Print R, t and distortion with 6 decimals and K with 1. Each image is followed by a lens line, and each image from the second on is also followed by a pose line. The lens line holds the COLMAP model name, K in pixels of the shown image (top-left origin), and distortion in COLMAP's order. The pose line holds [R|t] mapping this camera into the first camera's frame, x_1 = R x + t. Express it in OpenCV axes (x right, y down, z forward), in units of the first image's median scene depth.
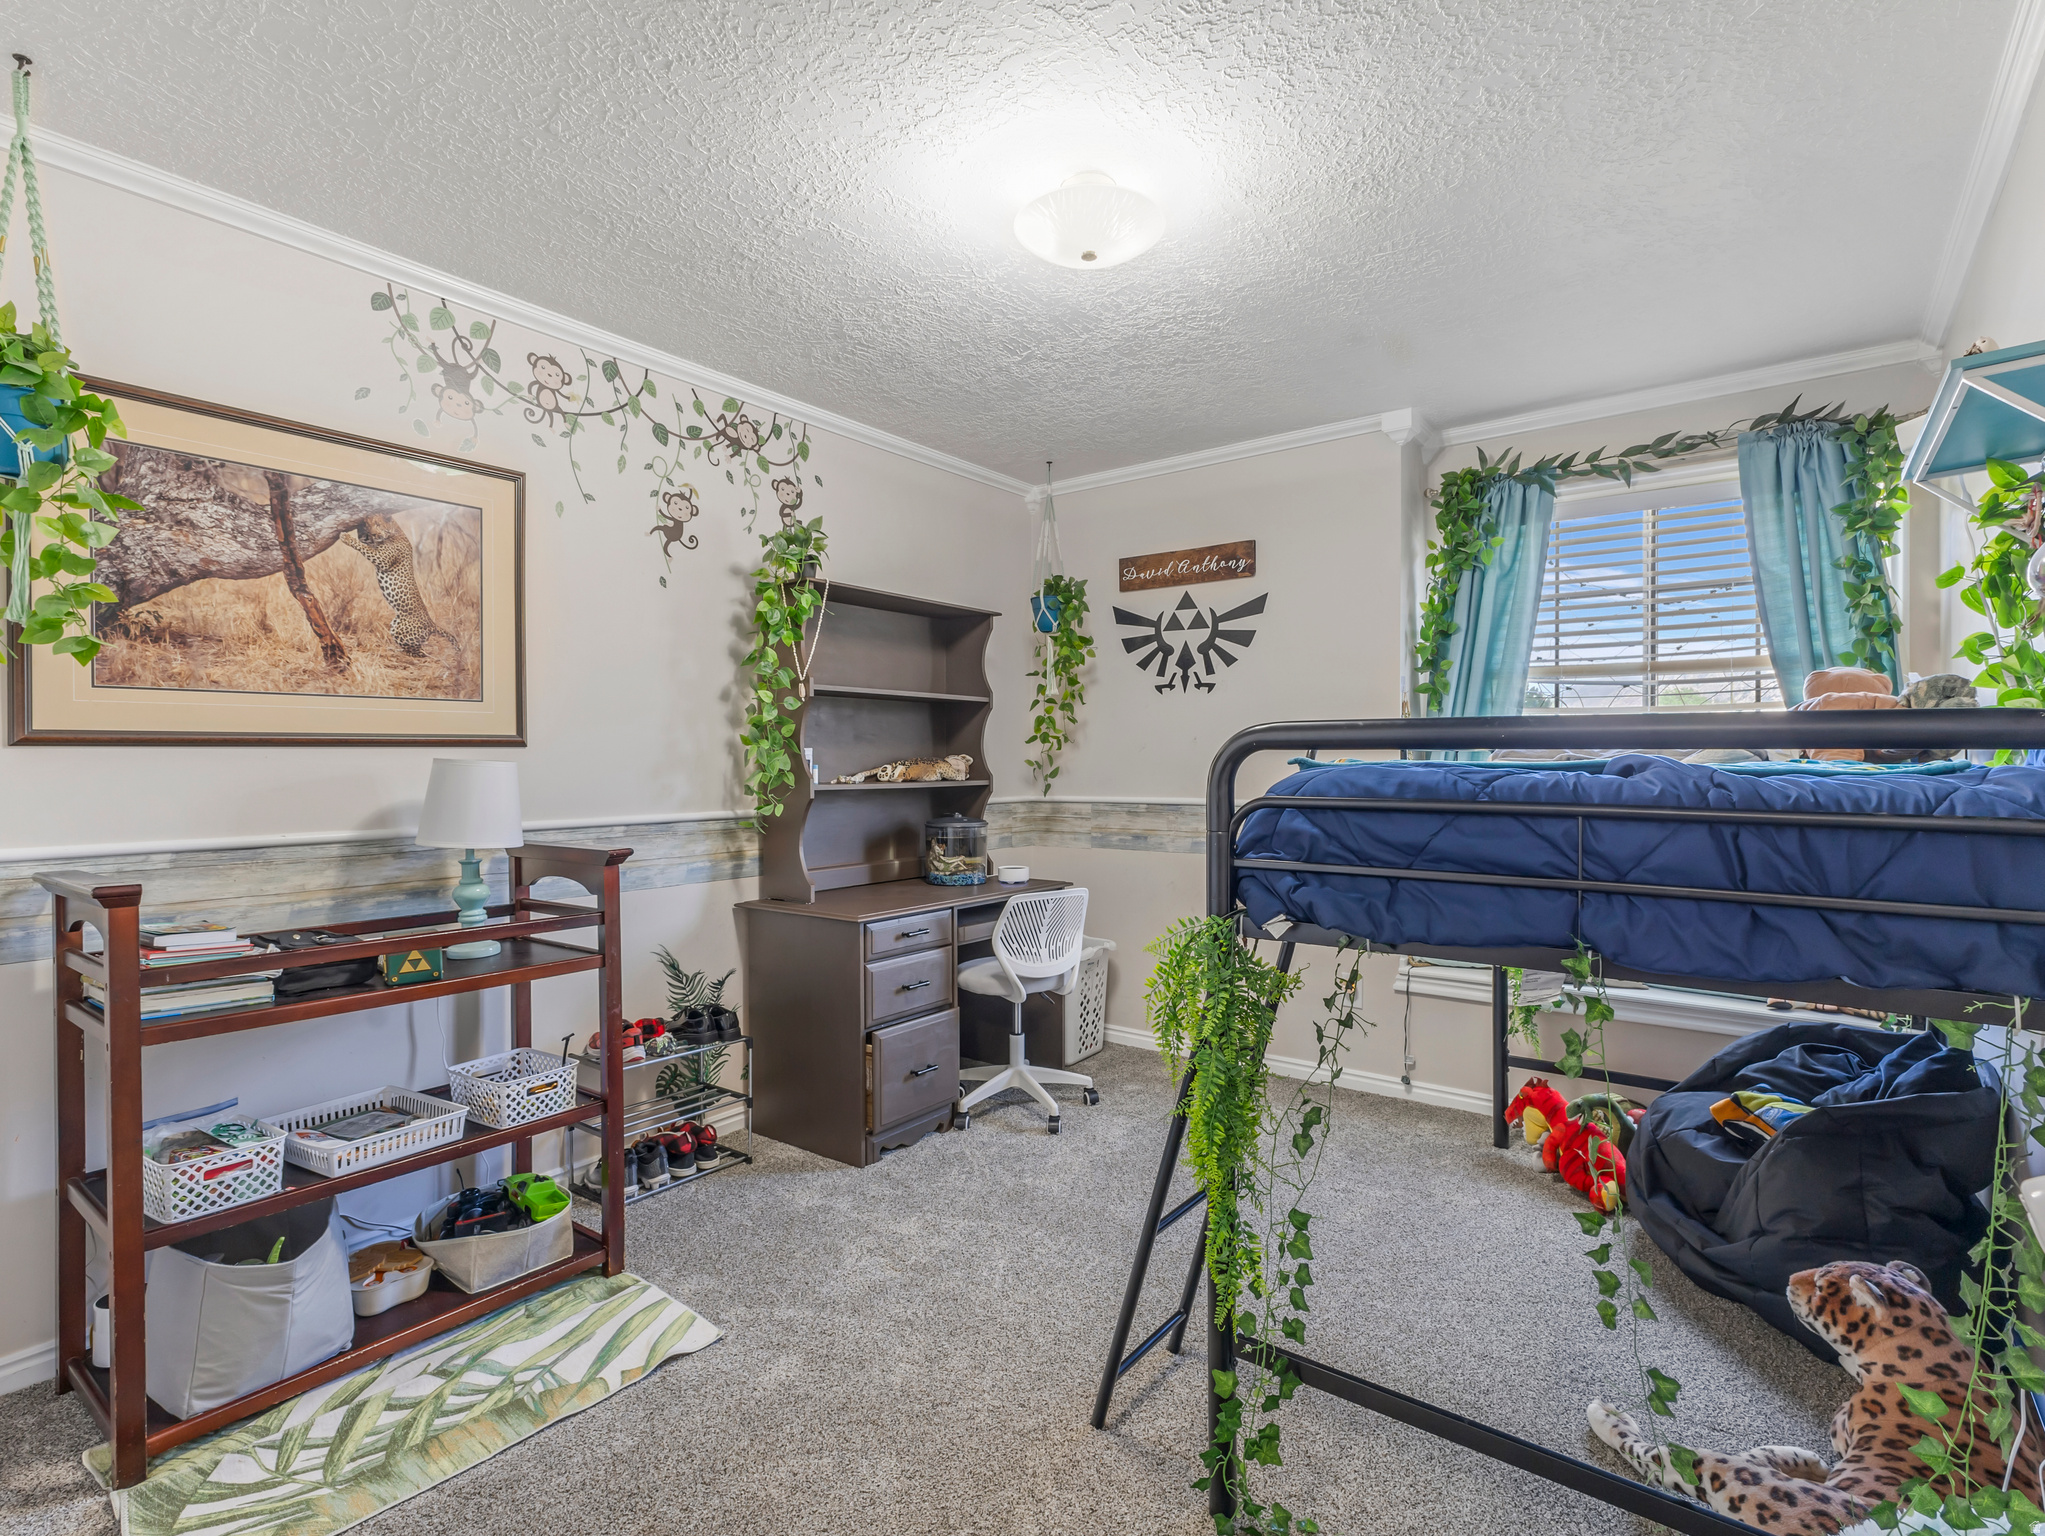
lens RADIAL K [[1008.4, 0, 1021.6], [0, 1008.4, 766.4], [0, 0, 1]] dist [0.004993, 0.000411]
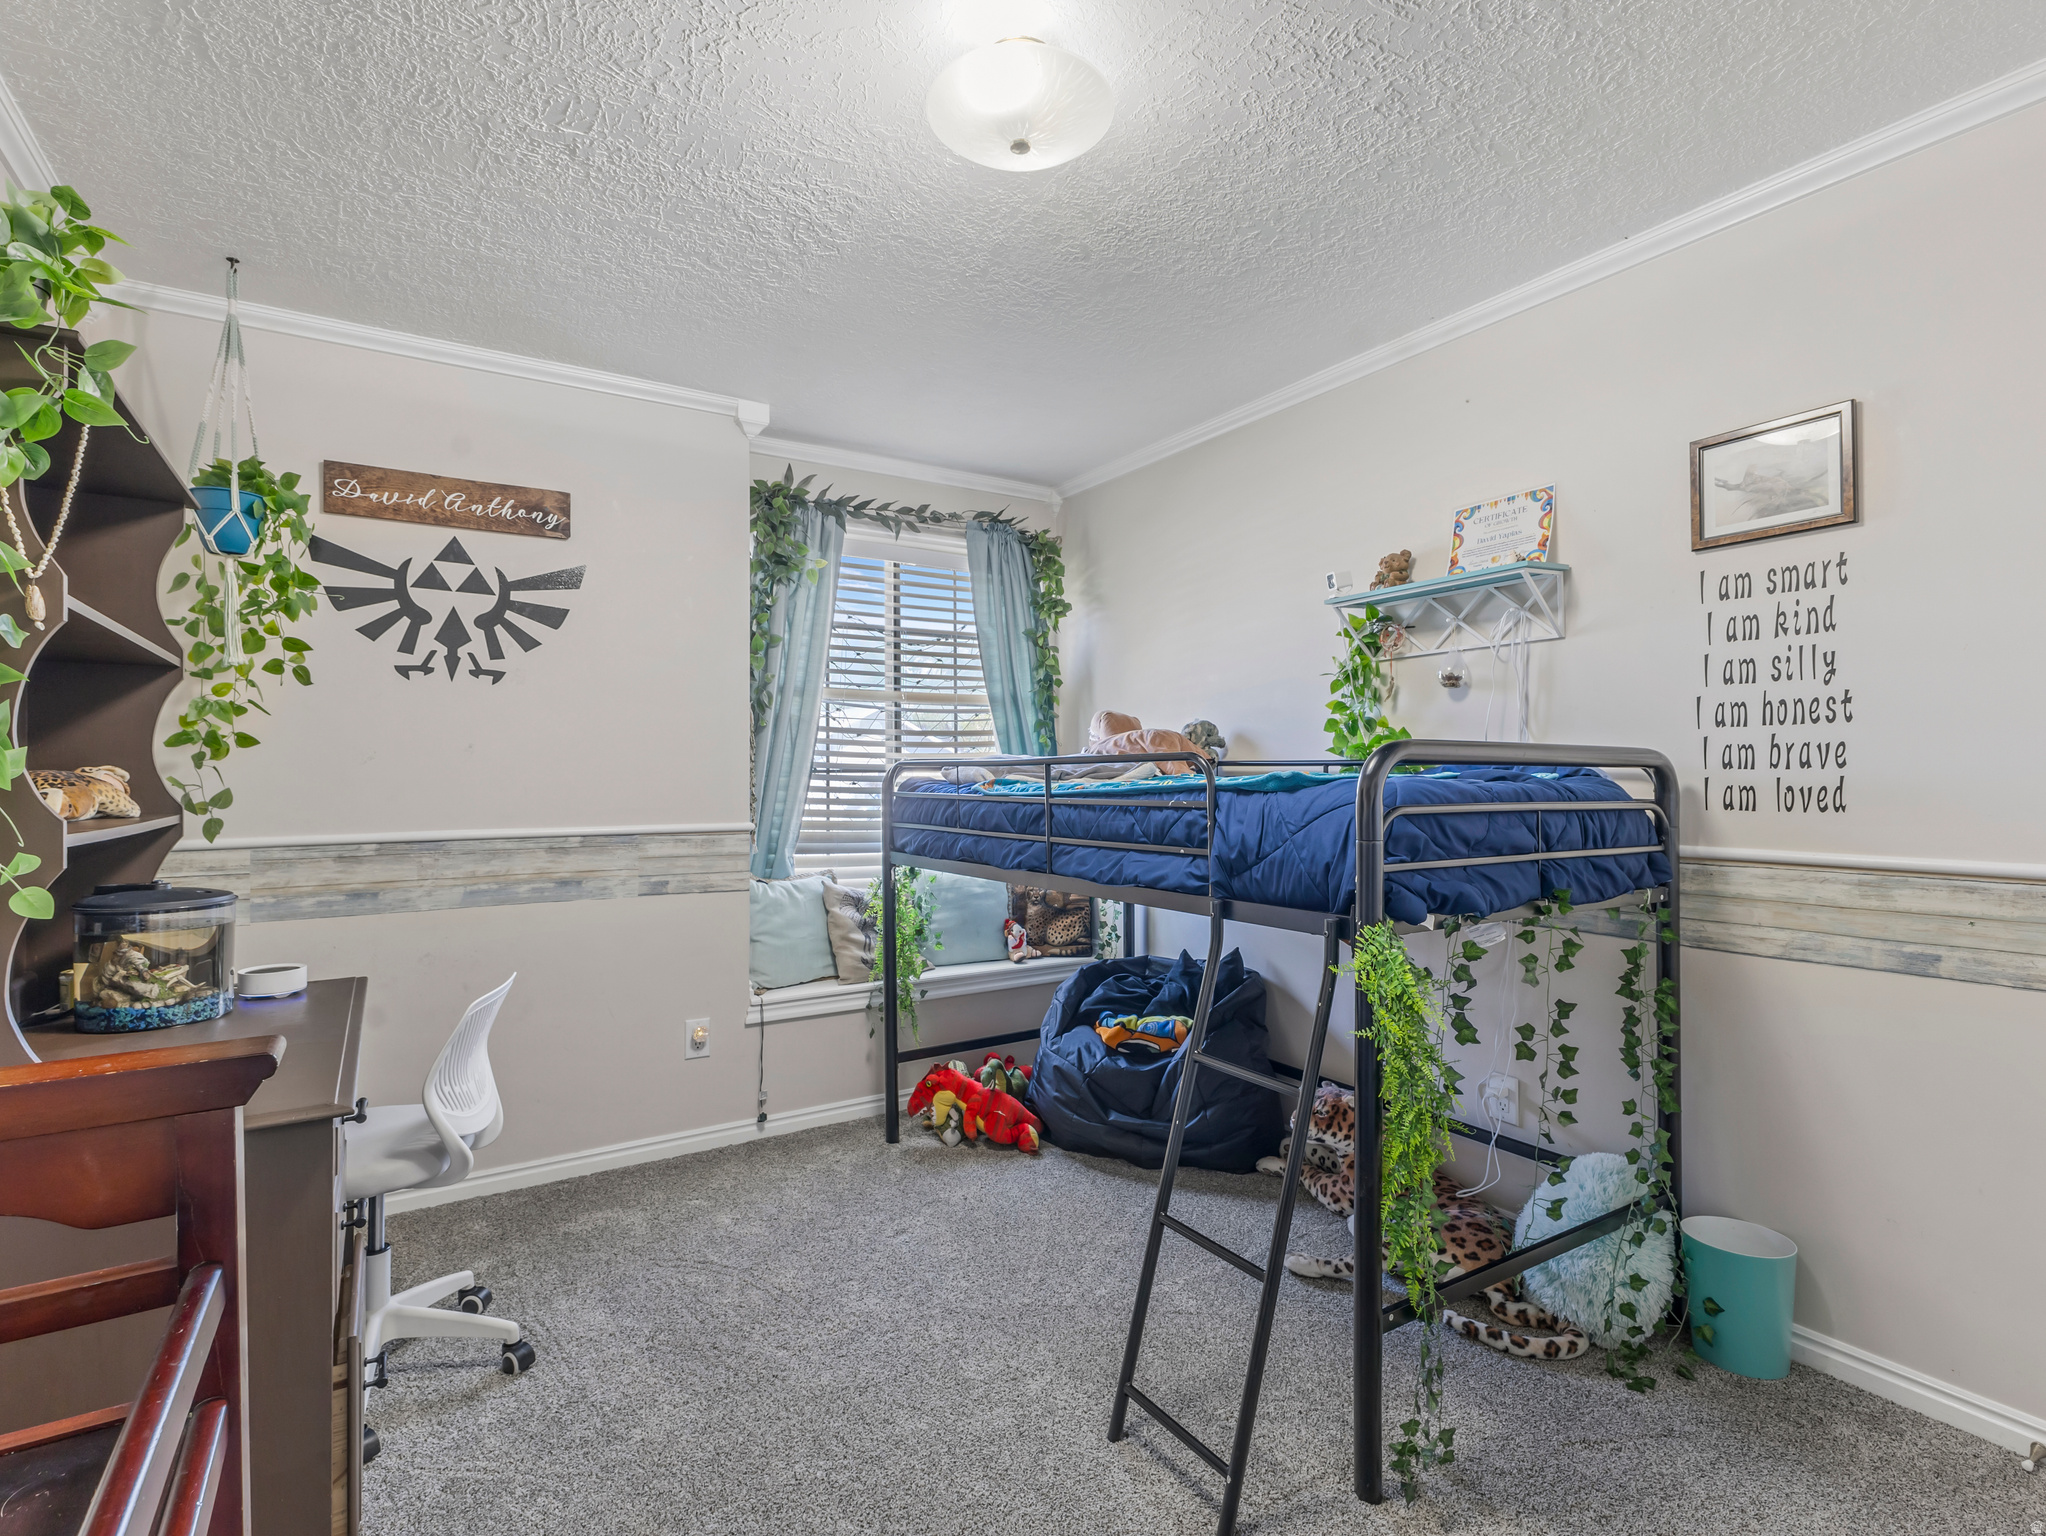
lens RADIAL K [[1008.9, 0, 1017.6], [0, 1008.9, 767.3], [0, 0, 1]] dist [0.004993, 0.000411]
pose [[0.354536, 0.009344, 0.934996, -0.364921], [0.011910, 0.999824, -0.014508, 0.002526], [-0.934967, 0.016279, 0.354362, 0.391967]]
